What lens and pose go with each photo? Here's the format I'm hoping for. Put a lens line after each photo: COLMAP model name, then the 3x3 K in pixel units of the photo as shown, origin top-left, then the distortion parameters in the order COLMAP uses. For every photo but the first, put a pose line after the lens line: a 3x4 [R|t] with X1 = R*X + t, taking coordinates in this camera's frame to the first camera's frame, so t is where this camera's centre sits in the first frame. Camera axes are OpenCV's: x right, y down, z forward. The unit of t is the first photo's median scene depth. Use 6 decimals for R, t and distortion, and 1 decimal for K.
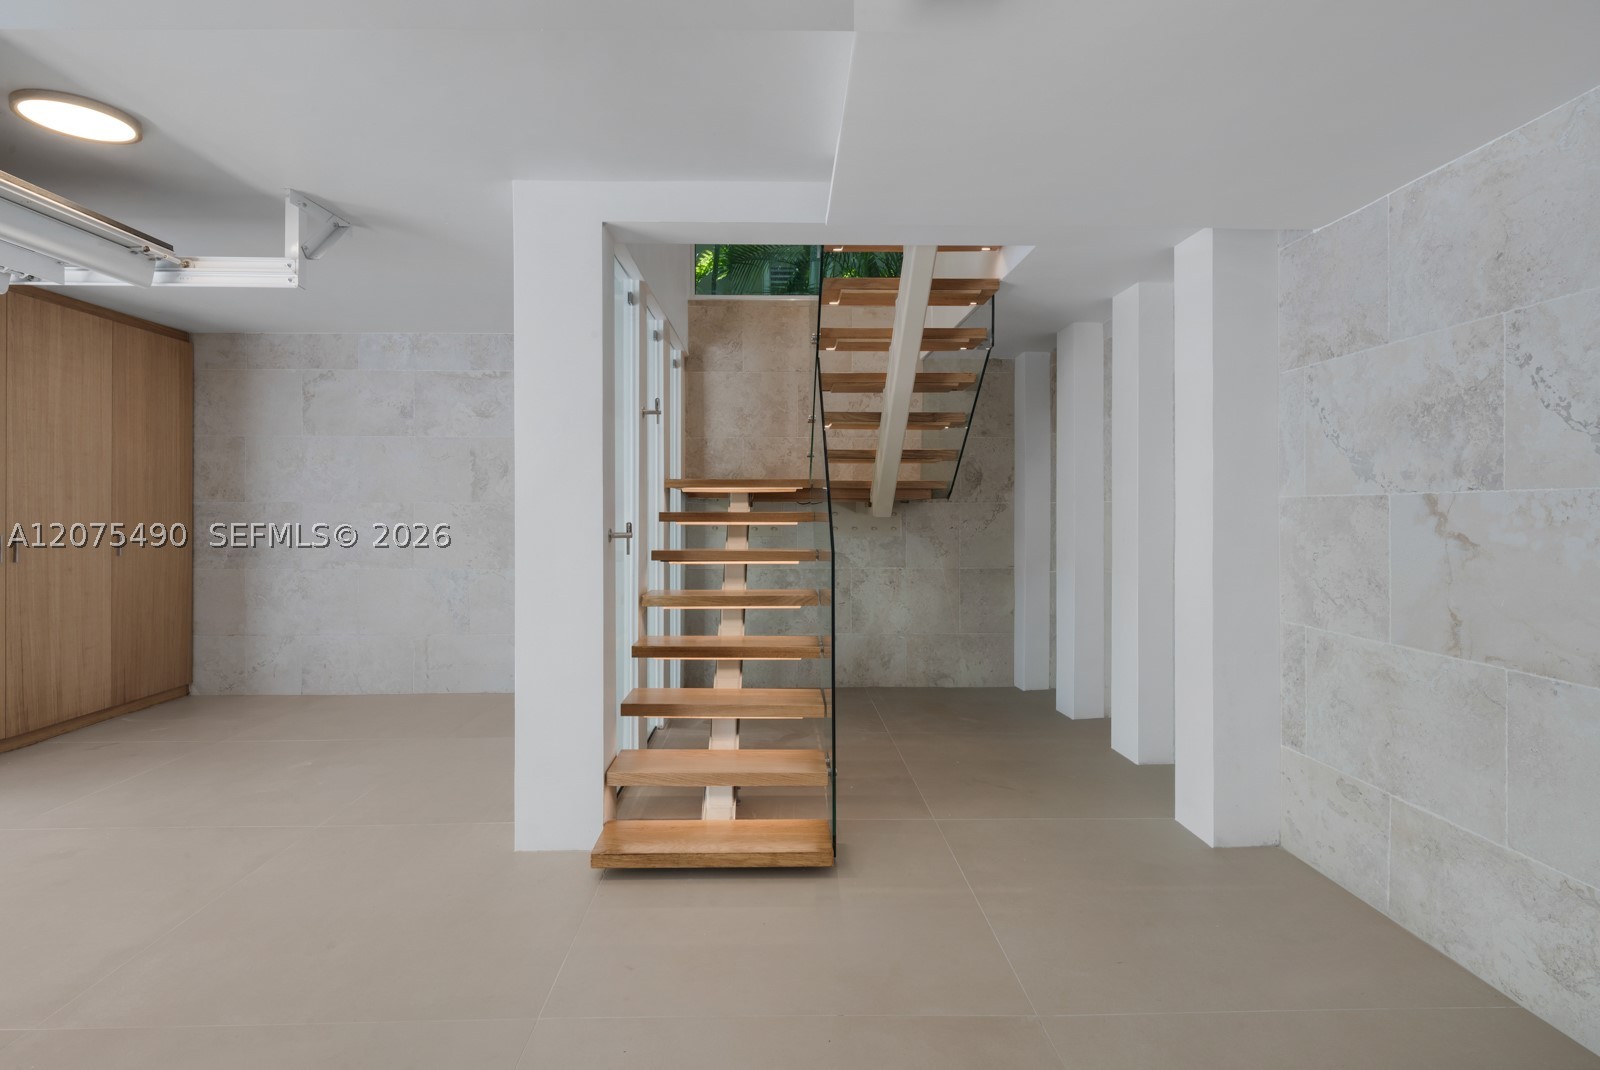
lens RADIAL K [[817.9, 0, 767.1], [0, 817.9, 516.8], [0, 0, 1]] dist [0.002329, 0.012852]
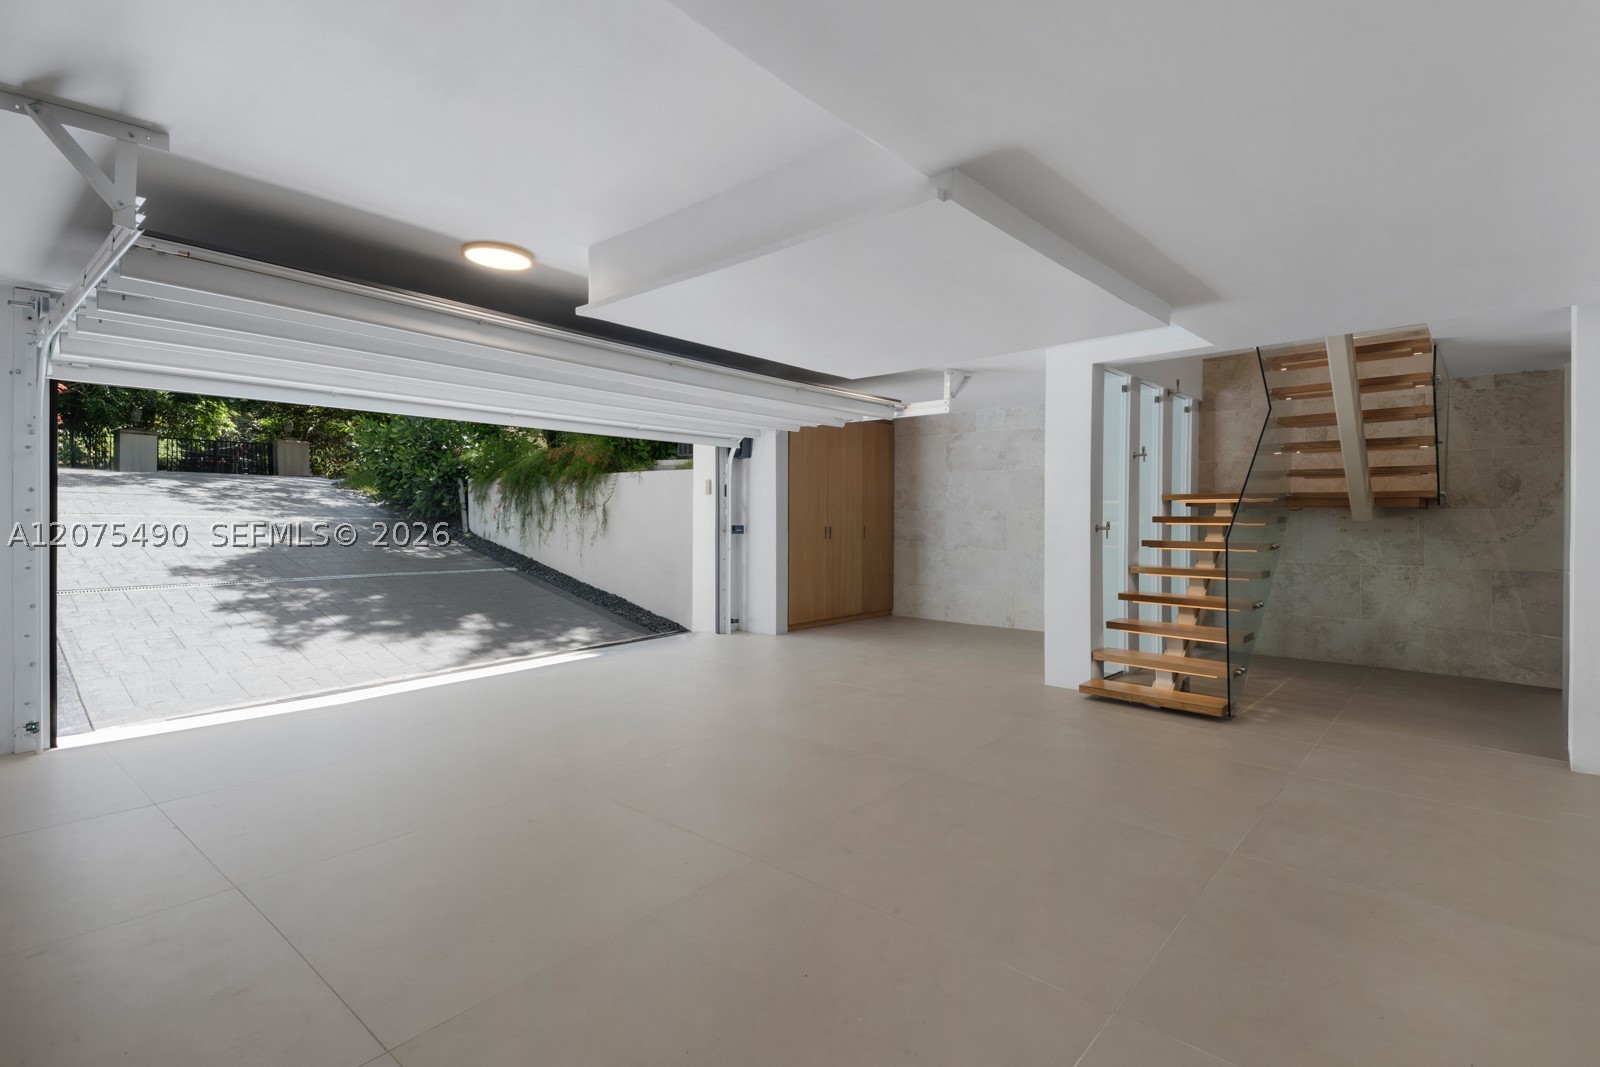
lens RADIAL K [[817.9, 0, 767.1], [0, 817.9, 515.3], [0, 0, 1]] dist [0.002329, 0.012852]
pose [[0.753976, -0.000299, -0.656902, 0.290458], [-0.006542, 0.999947, -0.007964, 0.008404], [0.656869, 0.010302, 0.753934, -0.563892]]
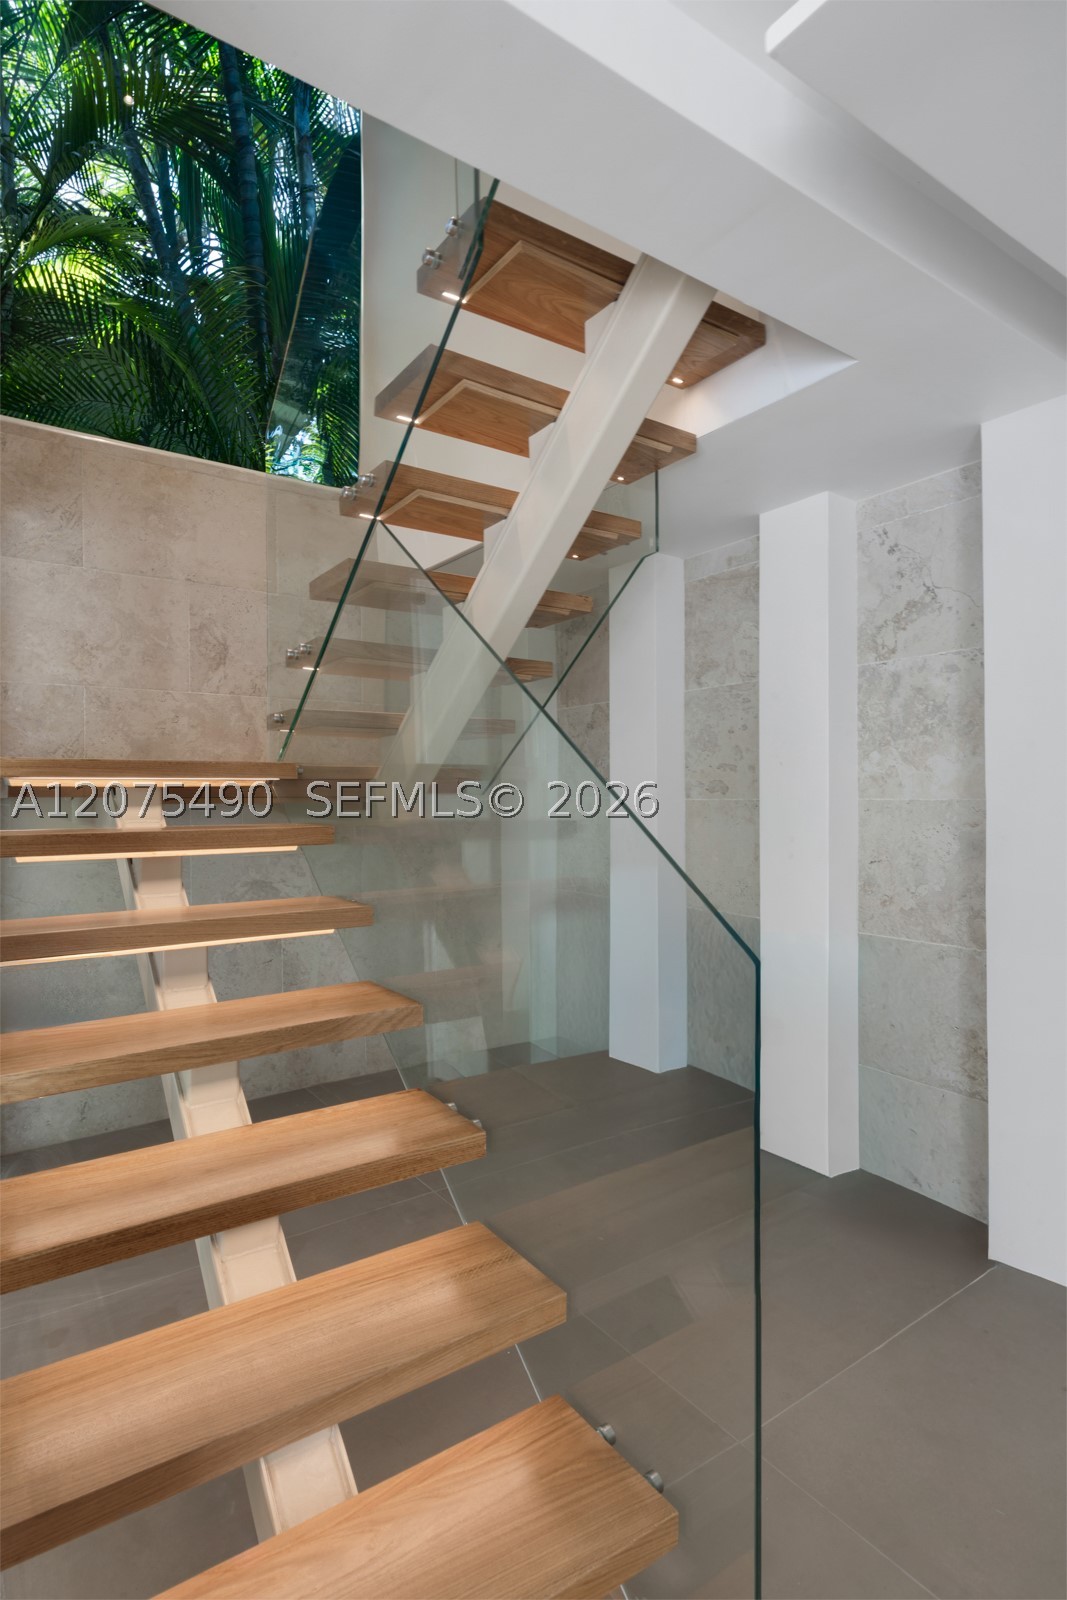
lens RADIAL K [[817.9, 0, 533.5], [0, 817.9, 800.0], [0, 0, 1]] dist [0.002329, 0.012852]
pose [[0.813849, -0.010994, 0.580972, -0.124233], [0.013658, 0.999907, -0.000211, -0.017768], [-0.580915, 0.008107, 0.813924, 0.434543]]
